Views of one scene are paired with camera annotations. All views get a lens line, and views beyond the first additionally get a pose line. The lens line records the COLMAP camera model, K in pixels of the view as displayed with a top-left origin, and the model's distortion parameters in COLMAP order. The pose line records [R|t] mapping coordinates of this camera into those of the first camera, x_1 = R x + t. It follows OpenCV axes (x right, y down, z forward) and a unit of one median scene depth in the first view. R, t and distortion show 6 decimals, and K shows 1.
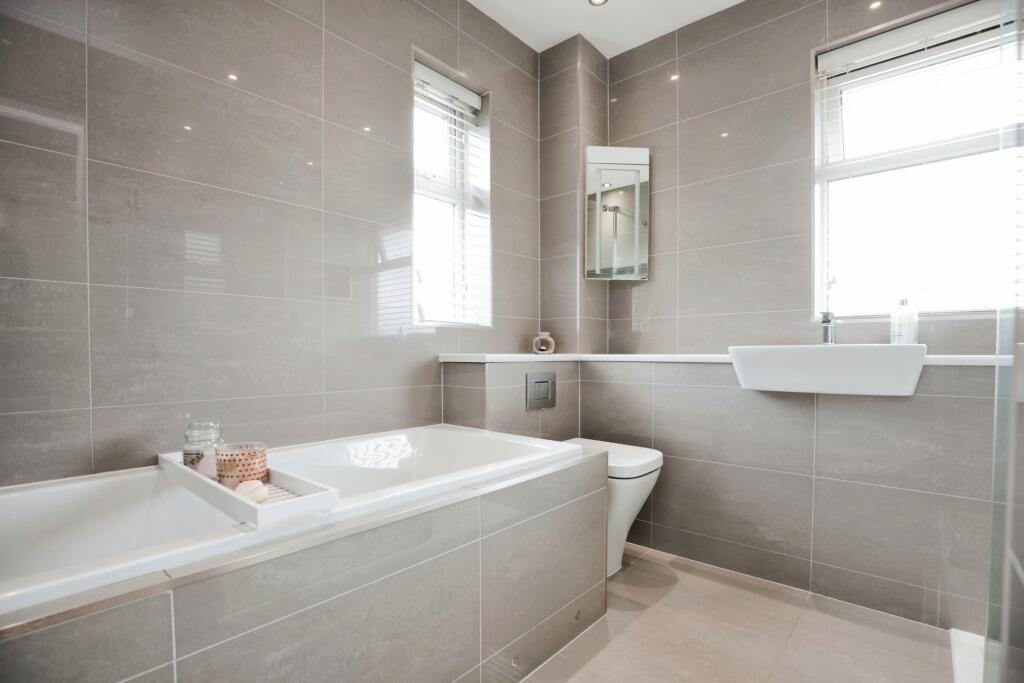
lens RADIAL K [[492.2, 0, 512.0], [0, 492.2, 341.5], [0, 0, 1]] dist [0.000187, -0.000054]
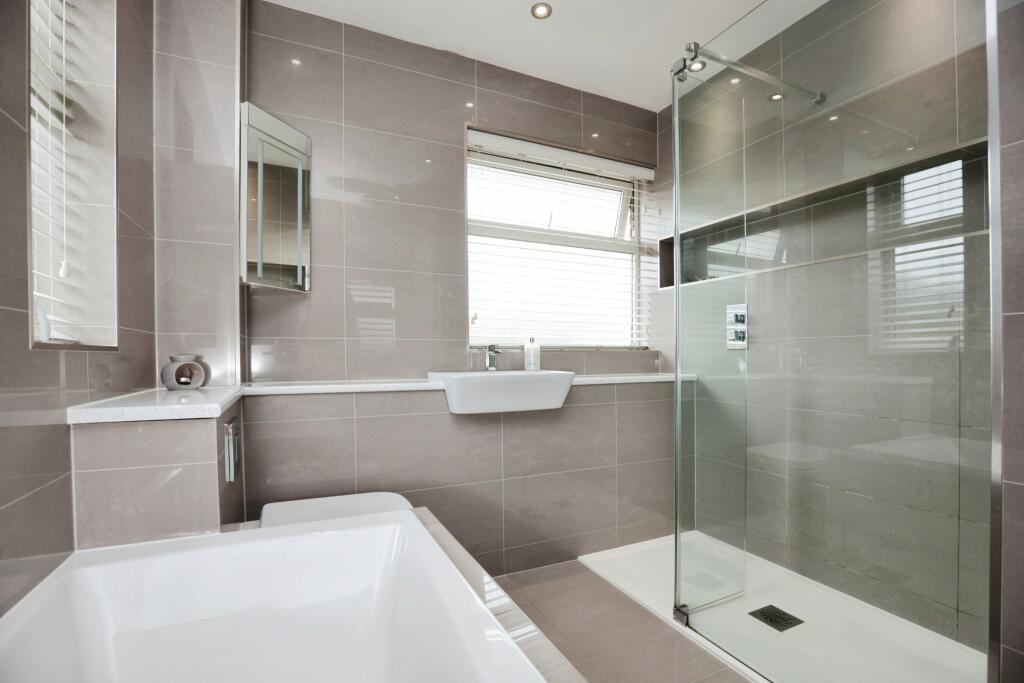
lens RADIAL K [[479.8, 0, 512.2], [0, 479.8, 358.1], [0, 0, 1]] dist [-0.002972, -0.000205]
pose [[0.405633, 0.000858, 0.914036, -0.455898], [-0.009409, 0.999950, 0.003237, -0.029853], [-0.913988, -0.009913, 0.405621, 0.490772]]
